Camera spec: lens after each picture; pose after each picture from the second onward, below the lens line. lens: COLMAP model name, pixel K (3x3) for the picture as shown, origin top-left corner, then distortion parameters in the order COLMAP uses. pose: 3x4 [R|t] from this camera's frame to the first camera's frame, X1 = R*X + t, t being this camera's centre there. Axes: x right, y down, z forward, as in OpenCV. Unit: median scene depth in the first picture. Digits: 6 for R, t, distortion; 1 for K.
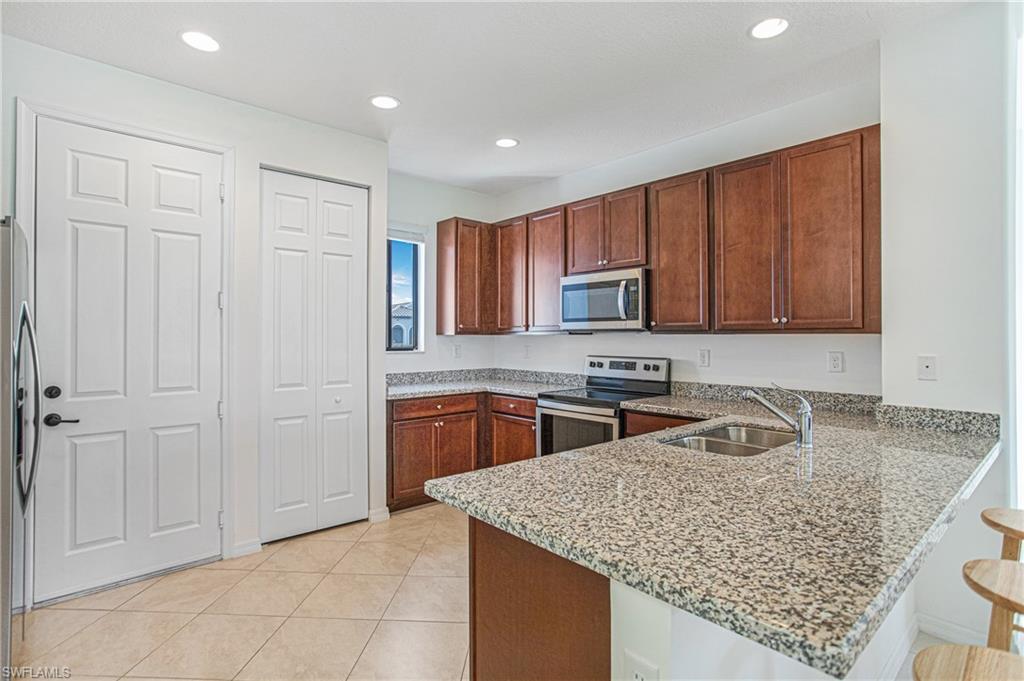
lens RADIAL K [[516.0, 0, 517.1], [0, 516.0, 339.4], [0, 0, 1]] dist [-0.033407, 0.000219]
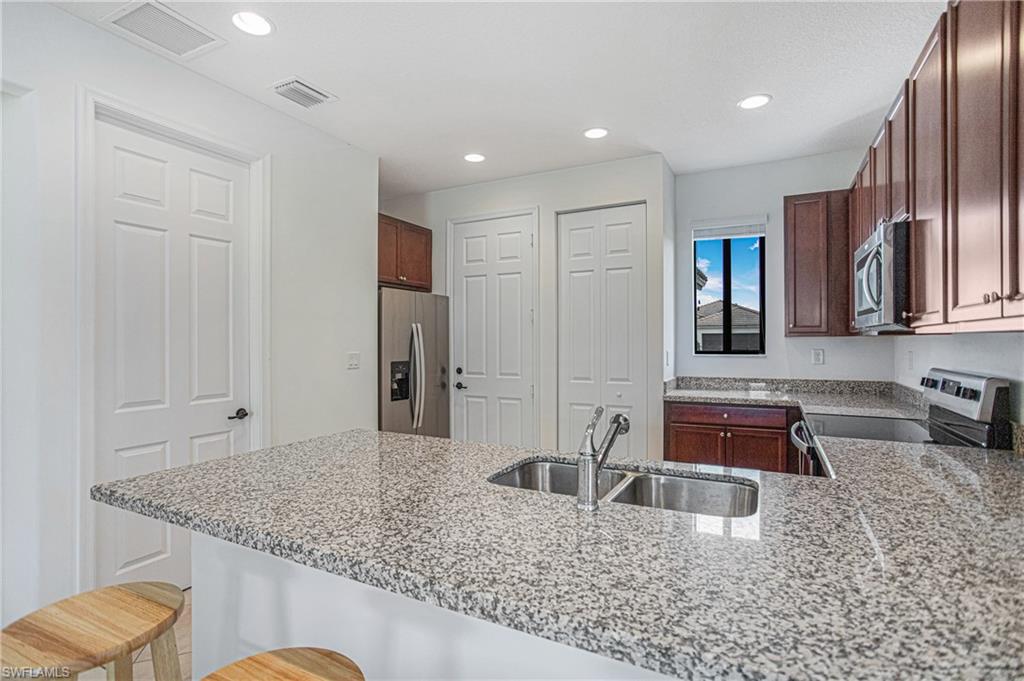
lens RADIAL K [[516.0, 0, 517.1], [0, 516.0, 339.4], [0, 0, 1]] dist [-0.033407, 0.000219]
pose [[0.345579, -0.002268, -0.938387, 0.634461], [0.001380, 0.999997, -0.001908, -0.004293], [0.938389, -0.000636, 0.345581, 0.371575]]
